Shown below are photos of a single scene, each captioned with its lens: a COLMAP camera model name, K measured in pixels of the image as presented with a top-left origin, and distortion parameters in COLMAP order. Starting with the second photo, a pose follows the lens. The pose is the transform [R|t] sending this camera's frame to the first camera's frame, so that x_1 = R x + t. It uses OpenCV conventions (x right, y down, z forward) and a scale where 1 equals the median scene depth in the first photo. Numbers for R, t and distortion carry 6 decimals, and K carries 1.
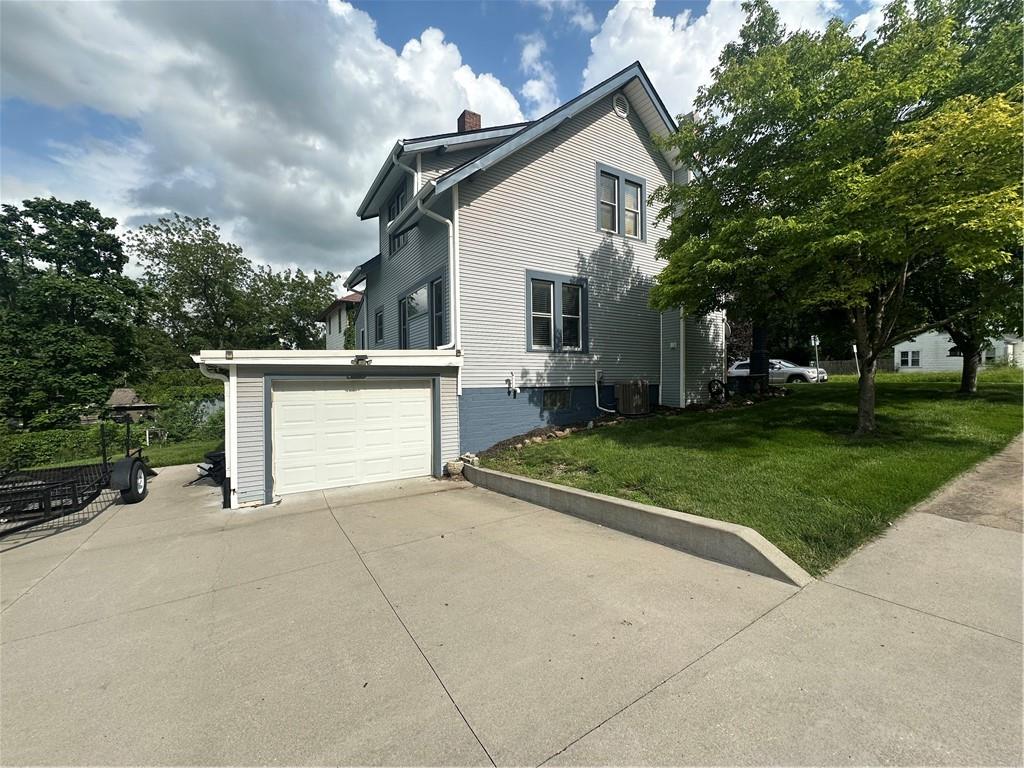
lens RADIAL K [[408.6, 0, 509.1], [0, 408.6, 381.8], [0, 0, 1]] dist [0.000216, -0.000182]
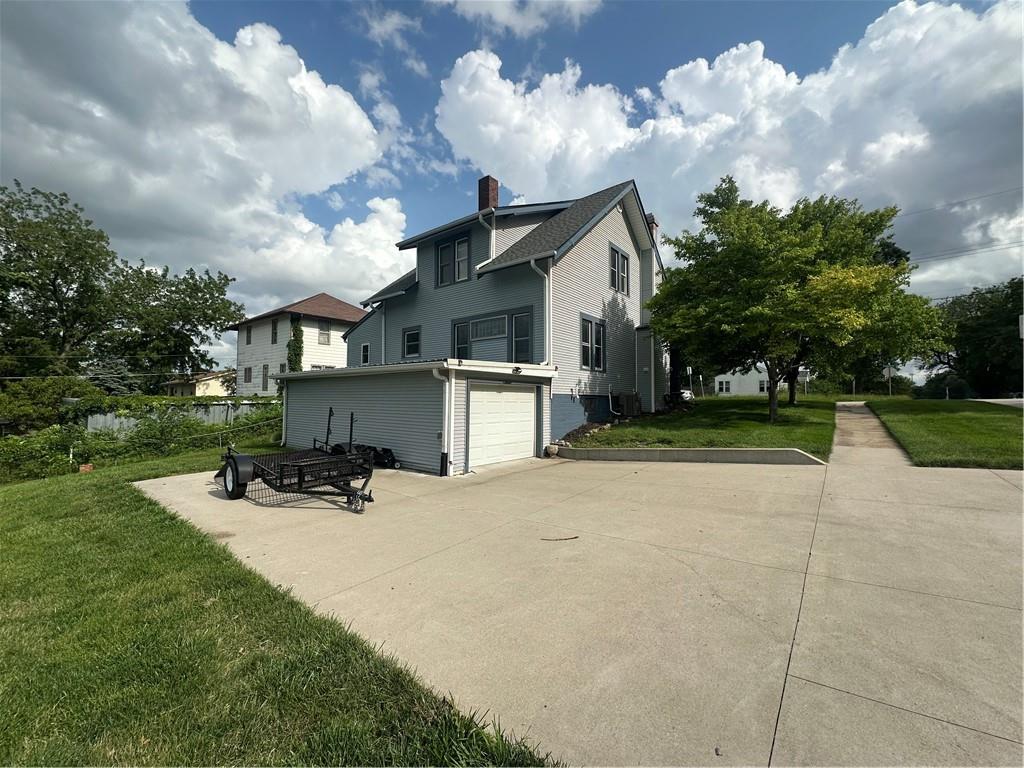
lens RADIAL K [[405.9, 0, 486.0], [0, 405.9, 396.5], [0, 0, 1]] dist [0.000296, -0.018636]
pose [[0.940480, 0.016065, 0.339469, -0.742066], [-0.009555, 0.999737, -0.020841, 0.052896], [-0.339715, 0.016357, 0.940386, -0.218097]]
